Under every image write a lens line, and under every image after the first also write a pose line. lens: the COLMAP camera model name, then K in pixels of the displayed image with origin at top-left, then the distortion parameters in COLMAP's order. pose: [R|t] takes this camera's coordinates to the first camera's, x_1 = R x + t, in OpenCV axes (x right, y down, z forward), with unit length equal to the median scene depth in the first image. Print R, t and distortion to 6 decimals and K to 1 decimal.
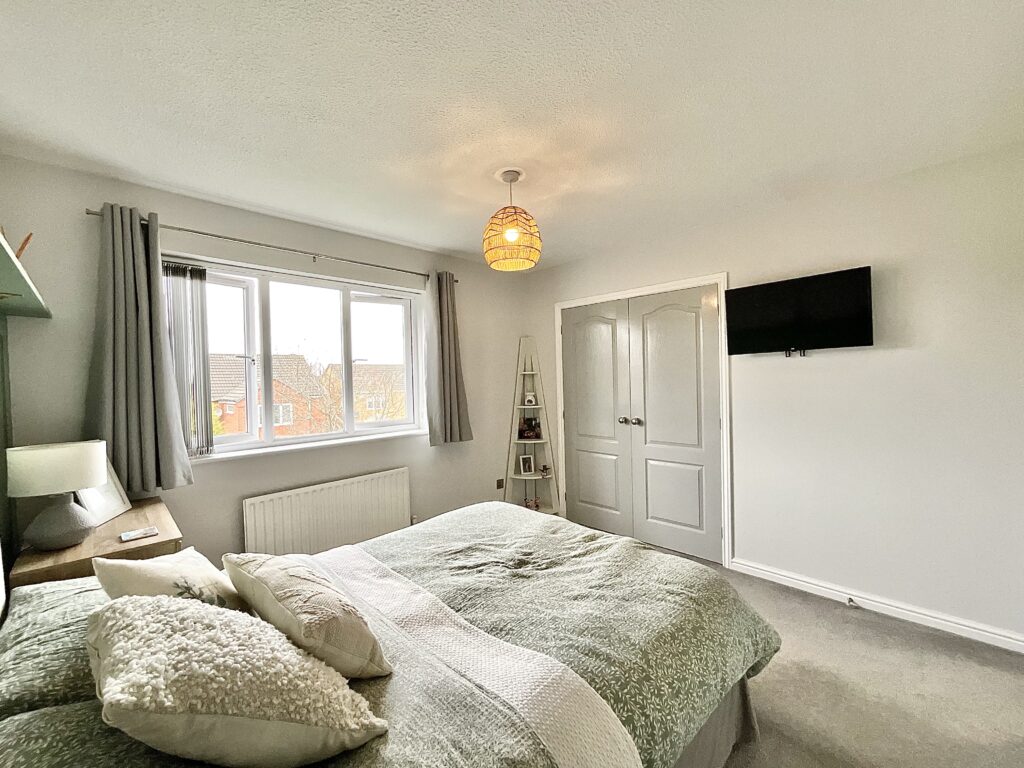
lens RADIAL K [[417.0, 0, 511.7], [0, 417.0, 388.2], [0, 0, 1]] dist [-0.006022, 0.002918]
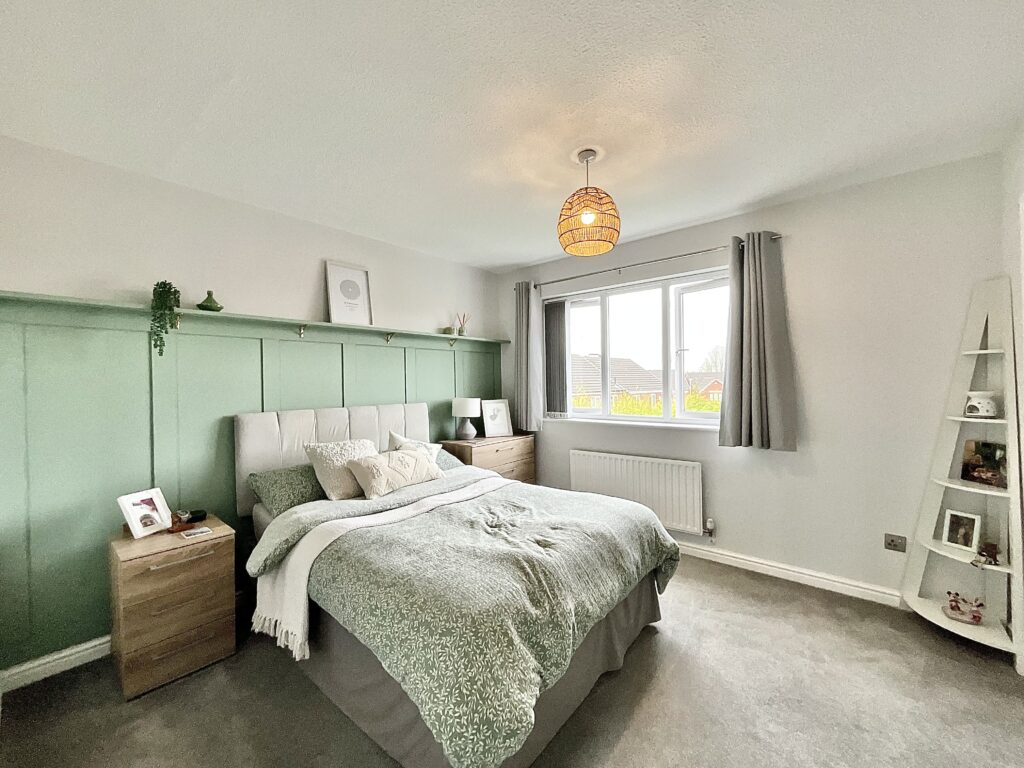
lens RADIAL K [[417.0, 0, 510.9], [0, 417.0, 381.2], [0, 0, 1]] dist [-0.006022, 0.002918]
pose [[0.067054, 0.023677, -0.997468, 0.677497], [-0.012038, 0.999665, 0.022920, -0.008736], [0.997677, 0.010471, 0.067316, 0.540706]]
